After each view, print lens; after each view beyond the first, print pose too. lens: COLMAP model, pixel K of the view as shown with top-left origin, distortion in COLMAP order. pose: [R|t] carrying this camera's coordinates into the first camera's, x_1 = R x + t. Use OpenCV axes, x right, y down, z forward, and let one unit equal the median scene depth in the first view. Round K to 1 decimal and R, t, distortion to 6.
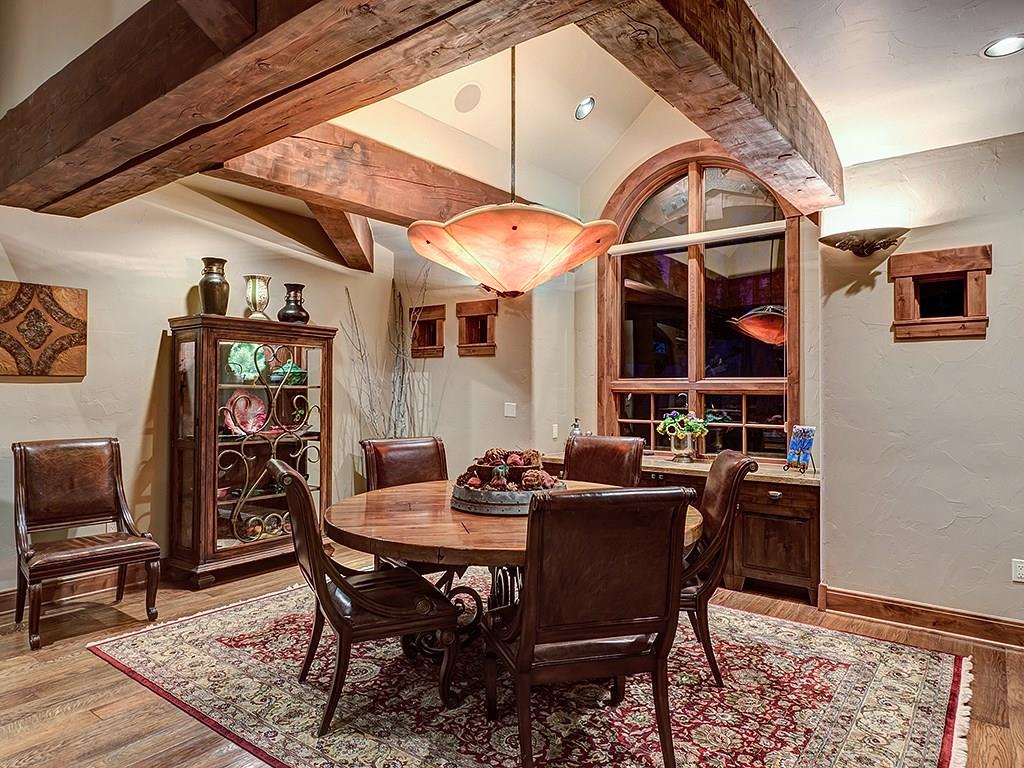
lens RADIAL K [[648.9, 0, 512.0], [0, 648.9, 384.0], [0, 0, 1]] dist [-0.002938, -0.000792]
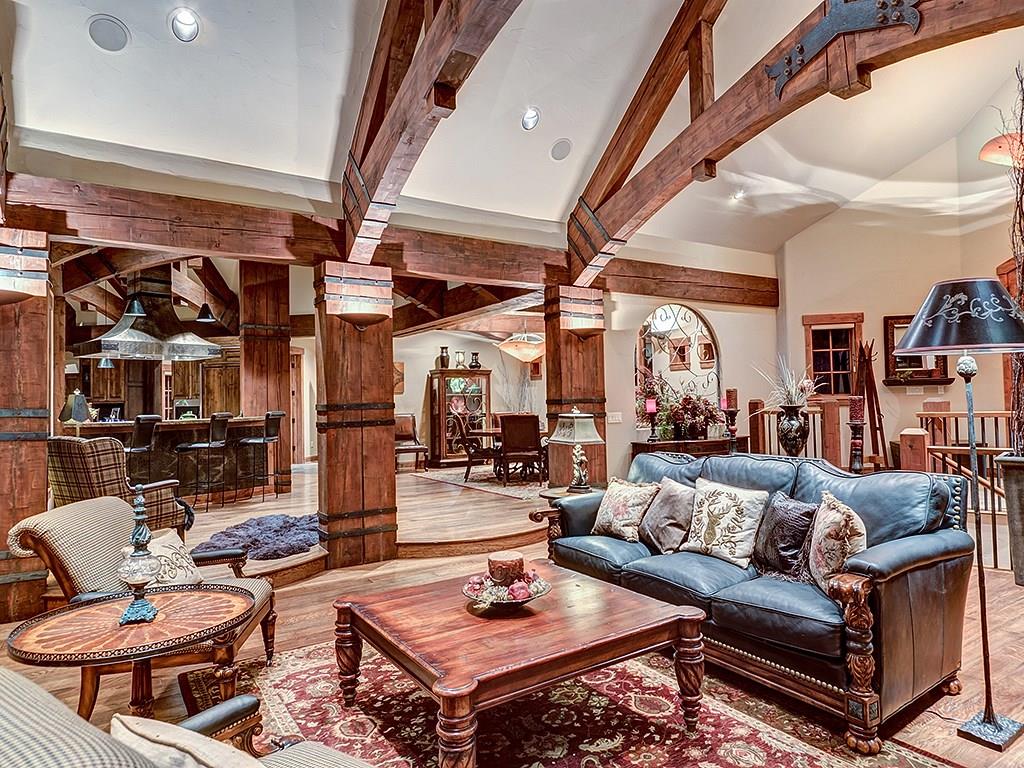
lens RADIAL K [[648.9, 0, 512.0], [0, 648.9, 384.0], [0, 0, 1]] dist [-0.002938, -0.000792]
pose [[0.935733, -0.033357, -0.351129, 0.700423], [0.024919, 0.999282, -0.028524, 0.039712], [0.351829, 0.017941, 0.935892, -1.332522]]
